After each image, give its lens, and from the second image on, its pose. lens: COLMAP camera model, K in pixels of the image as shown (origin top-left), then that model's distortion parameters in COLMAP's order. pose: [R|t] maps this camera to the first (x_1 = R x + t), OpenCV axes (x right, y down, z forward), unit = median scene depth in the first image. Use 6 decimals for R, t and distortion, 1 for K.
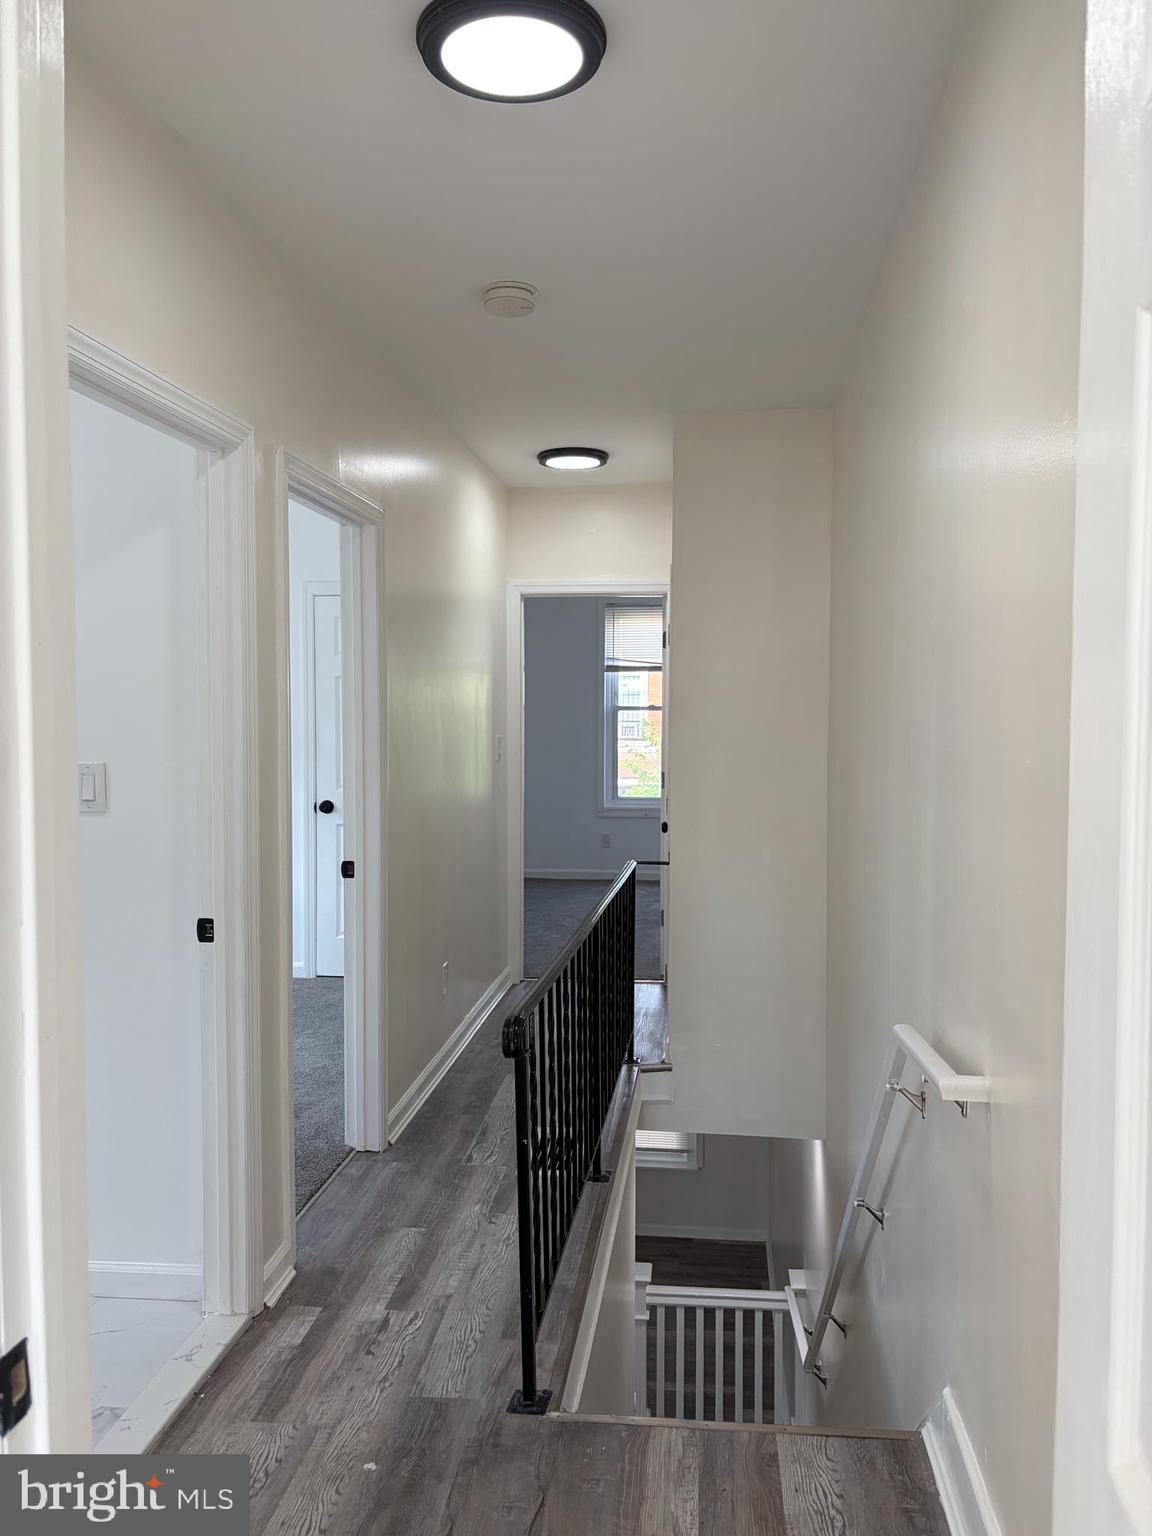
lens RADIAL K [[1164.8, 0, 570.2], [0, 1164.8, 761.2], [0, 0, 1]] dist [0.041117, -0.049627]
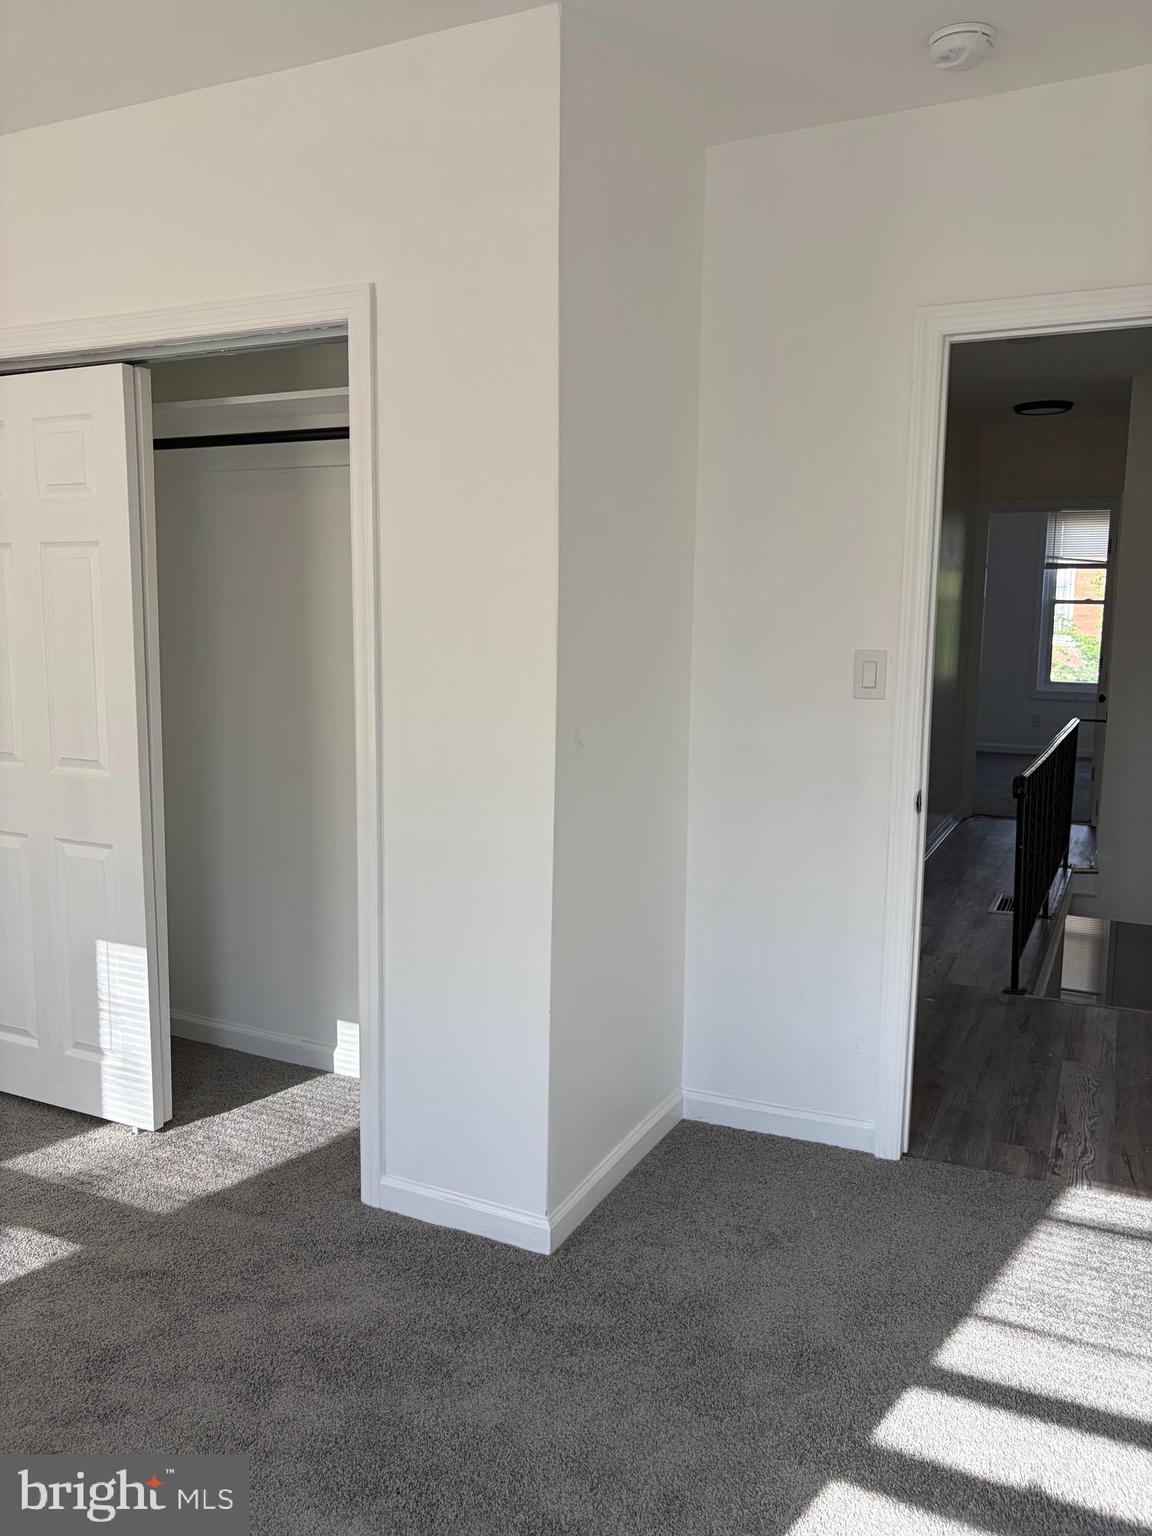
lens RADIAL K [[1164.8, 0, 592.7], [0, 1164.8, 771.4], [0, 0, 1]] dist [0.041117, -0.049627]
pose [[0.950851, 0.049881, -0.305605, -0.059816], [-0.018895, 0.994447, 0.103525, 0.017081], [0.309072, -0.092662, 0.946514, -0.446004]]
